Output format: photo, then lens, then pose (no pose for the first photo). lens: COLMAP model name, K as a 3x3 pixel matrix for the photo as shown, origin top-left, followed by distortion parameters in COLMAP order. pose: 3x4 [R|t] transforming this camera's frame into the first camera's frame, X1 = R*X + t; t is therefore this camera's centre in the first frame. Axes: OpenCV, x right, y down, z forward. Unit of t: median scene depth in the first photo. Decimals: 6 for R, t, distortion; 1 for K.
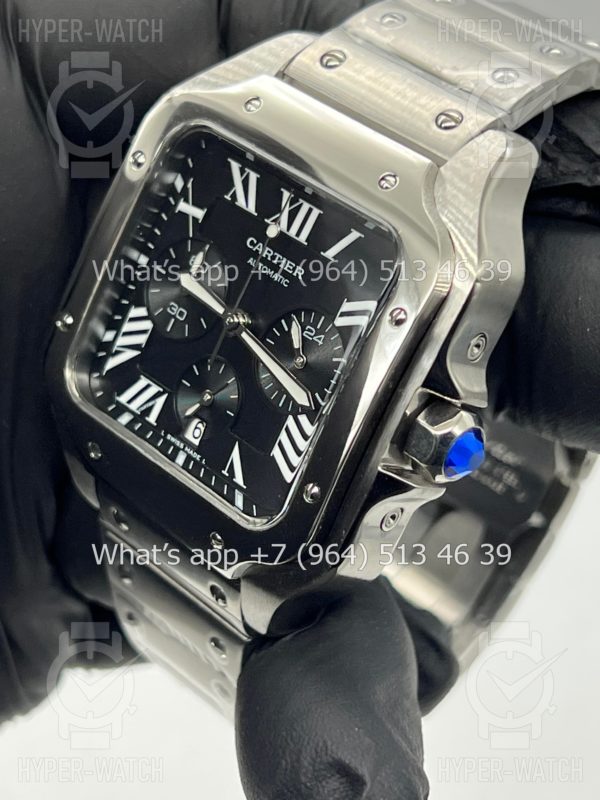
lens RADIAL K [[1906.4, 0, 300.0], [0, 1906.4, 400.0], [0, 0, 1]] dist [0.340269, -0.544797]
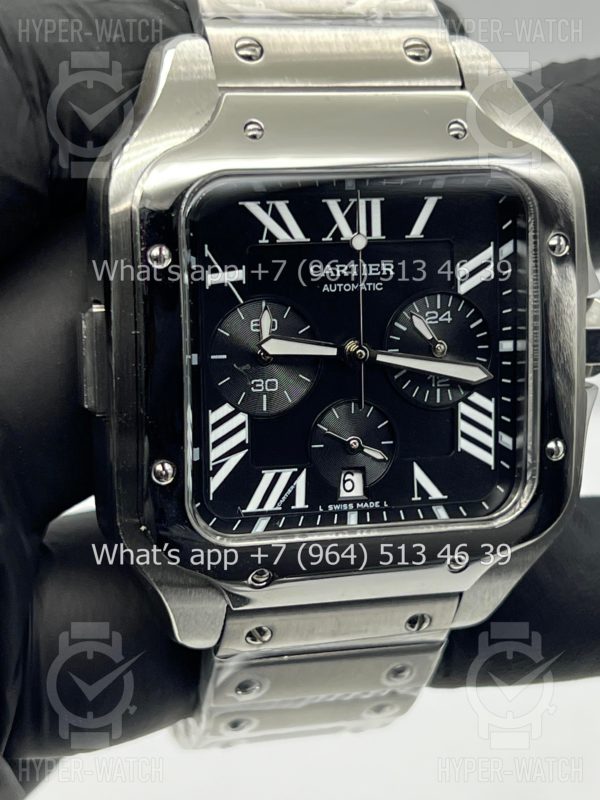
lens RADIAL K [[1906.4, 0, 300.0], [0, 1906.4, 400.0], [0, 0, 1]] dist [0.340269, -0.544797]
pose [[0.507364, -0.525481, 0.682973, -0.665163], [0.427244, 0.841682, 0.330203, -0.326693], [-0.748361, 0.124263, 0.651547, 0.430118]]
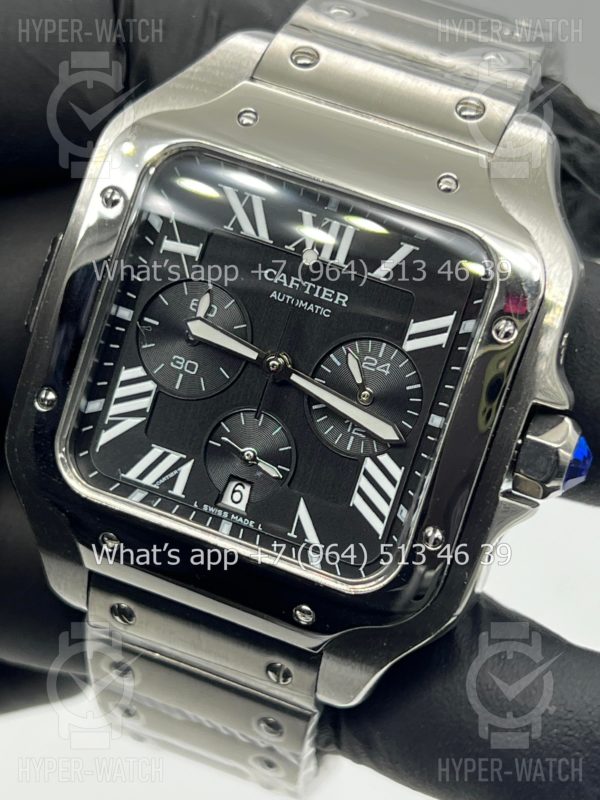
lens RADIAL K [[1906.4, 0, 300.0], [0, 1906.4, 400.0], [0, 0, 1]] dist [0.340269, -0.544797]
pose [[0.899017, -0.178927, 0.399691, -0.375543], [0.168538, 0.983786, 0.061316, -0.076536], [-0.404182, 0.012239, 0.914597, 0.183150]]
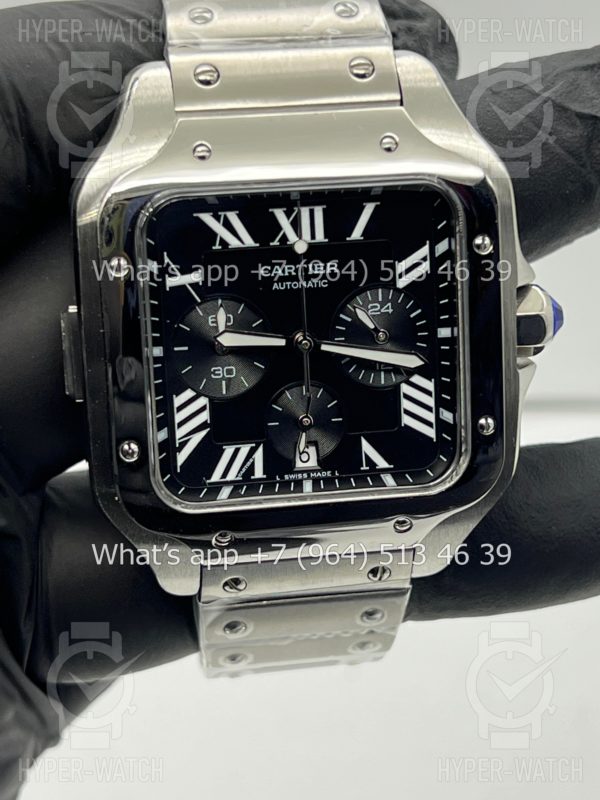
lens RADIAL K [[1906.4, 0, 300.0], [0, 1906.4, 400.0], [0, 0, 1]] dist [0.340269, -0.544797]
pose [[0.592582, -0.573043, 0.566099, -0.623146], [0.481704, 0.815373, 0.321135, -0.340867], [-0.645607, 0.082393, 0.759212, 0.224081]]
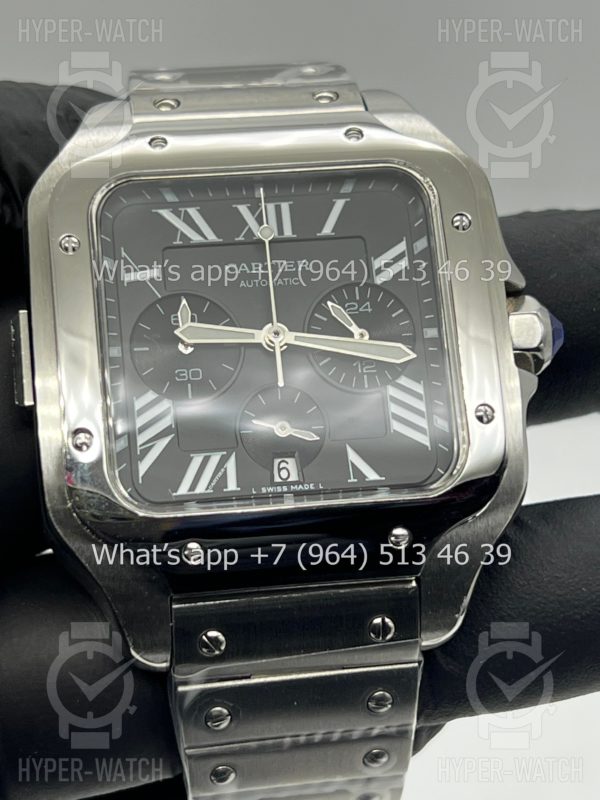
lens RADIAL K [[1906.4, 0, 300.0], [0, 1906.4, 400.0], [0, 0, 1]] dist [0.340269, -0.544797]
pose [[0.597893, -0.309667, 0.739345, -0.717031], [0.531177, 0.843834, -0.076121, 0.061604], [-0.600312, 0.438235, 0.669011, 0.376051]]
